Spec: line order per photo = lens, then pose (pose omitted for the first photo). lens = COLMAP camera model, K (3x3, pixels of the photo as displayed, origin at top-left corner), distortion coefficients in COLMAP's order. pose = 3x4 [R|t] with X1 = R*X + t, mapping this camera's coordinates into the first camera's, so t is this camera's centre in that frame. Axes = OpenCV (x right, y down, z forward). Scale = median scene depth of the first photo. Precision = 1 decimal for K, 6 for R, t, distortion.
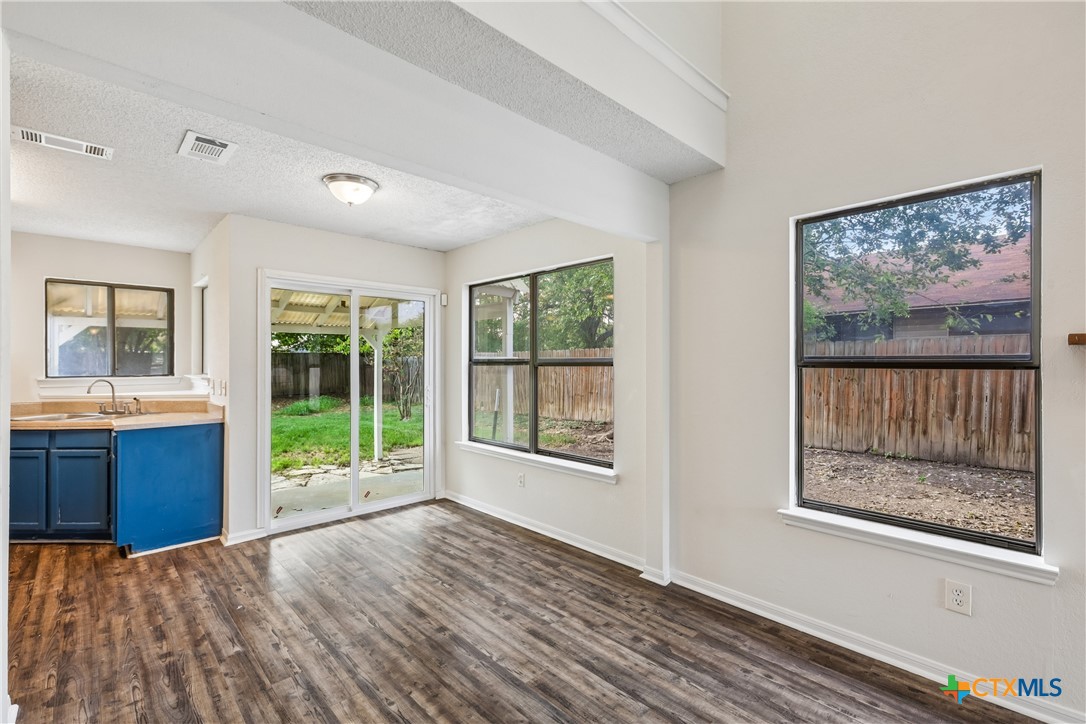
lens RADIAL K [[482.5, 0, 544.1], [0, 482.5, 362.4], [0, 0, 1]] dist [0.000964, 0.000330]
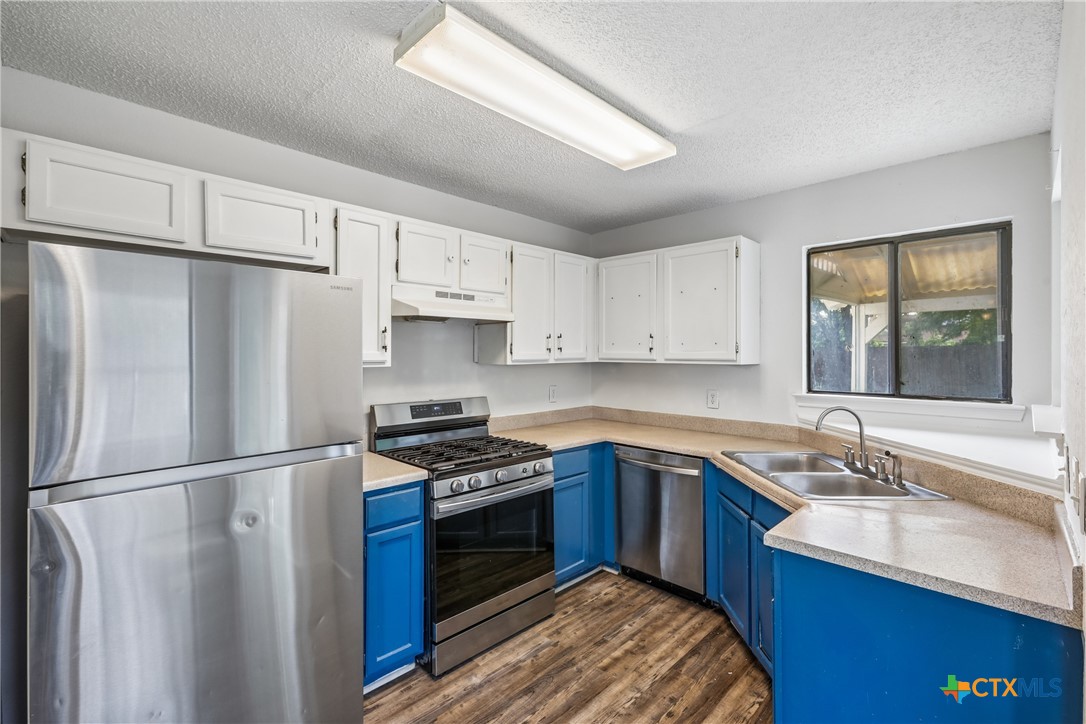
lens RADIAL K [[482.5, 0, 542.0], [0, 482.5, 352.2], [0, 0, 1]] dist [0.000964, 0.000330]
pose [[0.040546, 0.003818, -0.999170, -0.307854], [0.001547, 0.999991, 0.003884, -0.025735], [0.999176, -0.001703, 0.040540, 0.516893]]
